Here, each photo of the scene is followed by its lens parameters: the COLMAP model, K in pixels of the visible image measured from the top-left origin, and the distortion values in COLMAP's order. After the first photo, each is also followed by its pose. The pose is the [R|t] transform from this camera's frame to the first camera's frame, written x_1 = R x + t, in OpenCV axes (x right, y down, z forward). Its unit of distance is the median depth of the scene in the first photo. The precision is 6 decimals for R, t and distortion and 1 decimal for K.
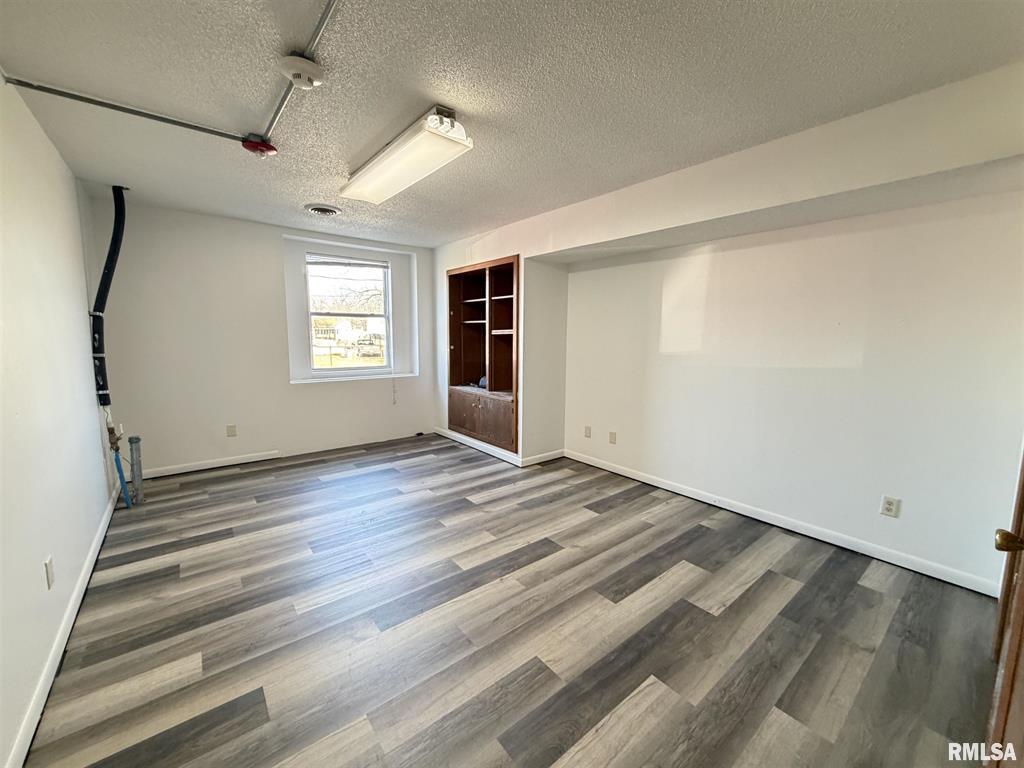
lens RADIAL K [[406.6, 0, 510.2], [0, 406.6, 382.6], [0, 0, 1]] dist [0.000643, -0.000109]
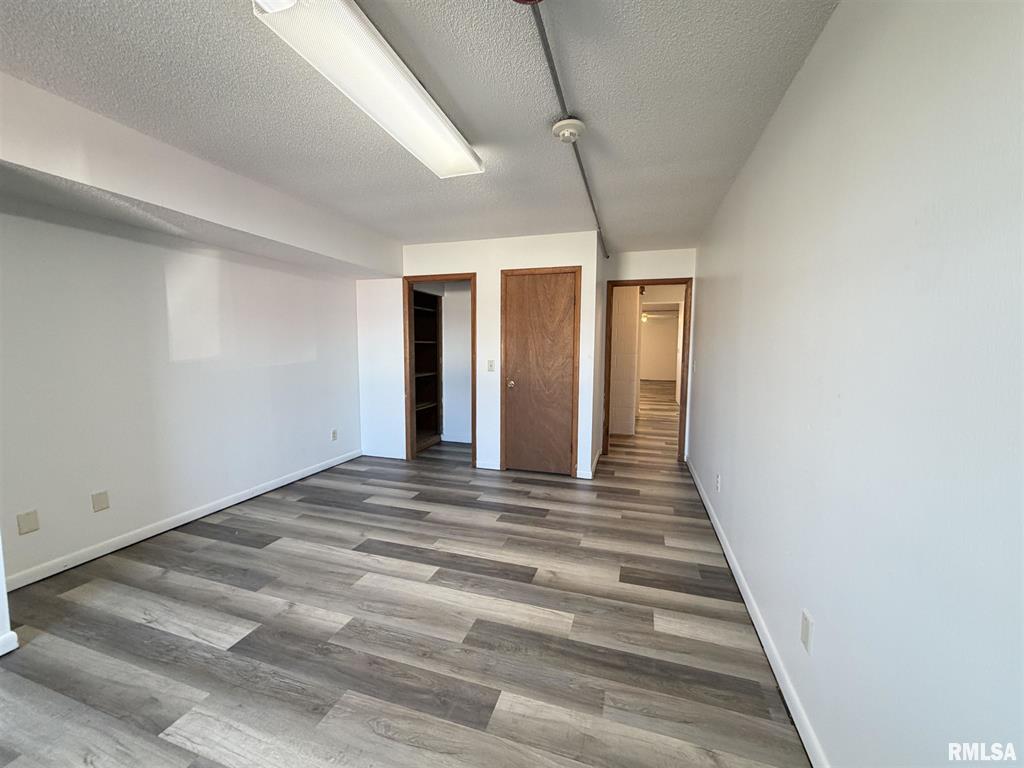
lens RADIAL K [[406.6, 0, 510.2], [0, 406.6, 382.6], [0, 0, 1]] dist [0.000643, -0.000109]
pose [[-0.549770, -0.086569, 0.830818, -0.878292], [0.092755, 0.982138, 0.163714, -0.131066], [-0.830151, 0.167067, -0.531920, 1.127538]]
